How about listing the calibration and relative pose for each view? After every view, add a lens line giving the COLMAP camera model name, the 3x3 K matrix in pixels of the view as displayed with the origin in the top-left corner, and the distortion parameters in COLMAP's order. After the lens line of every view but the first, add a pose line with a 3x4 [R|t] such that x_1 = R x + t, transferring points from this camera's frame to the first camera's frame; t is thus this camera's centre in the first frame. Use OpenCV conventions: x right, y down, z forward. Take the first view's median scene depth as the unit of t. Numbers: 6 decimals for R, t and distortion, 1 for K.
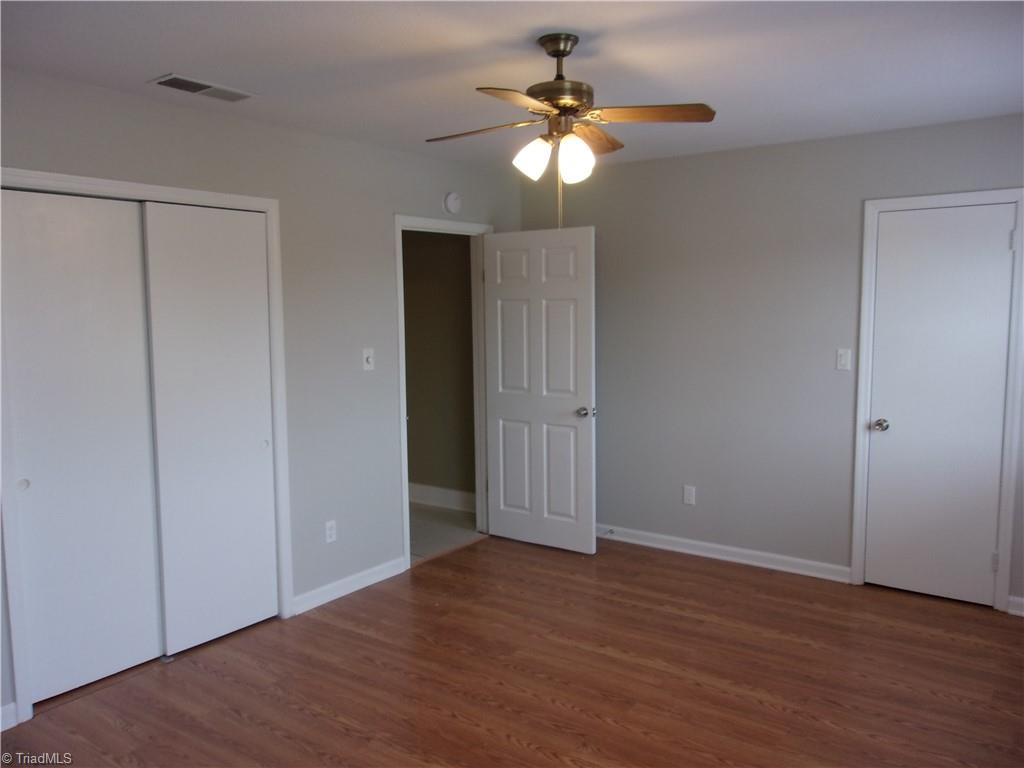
lens RADIAL K [[803.1, 0, 513.4], [0, 803.1, 383.5], [0, 0, 1]] dist [-0.008611, 0.029966]
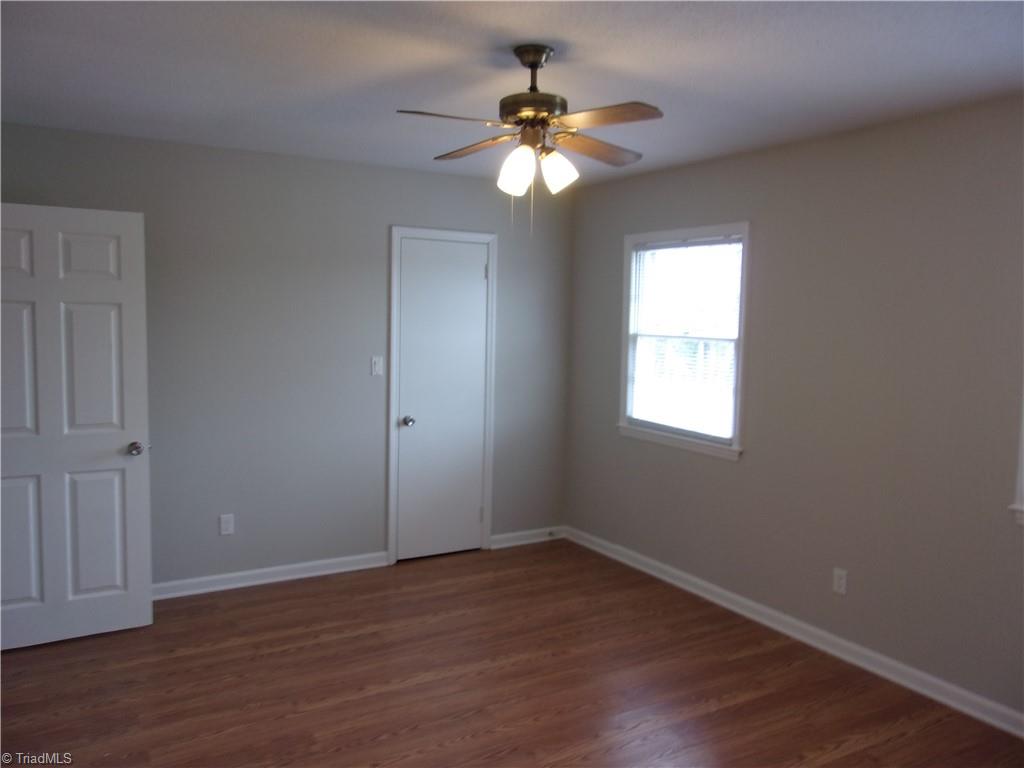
lens RADIAL K [[803.1, 0, 513.3], [0, 803.1, 380.9], [0, 0, 1]] dist [-0.008611, 0.029966]
pose [[0.401495, -0.061003, 0.913827, -0.518187], [0.067362, 0.997044, 0.036962, -0.037241], [-0.913381, 0.046717, 0.404417, 0.370669]]
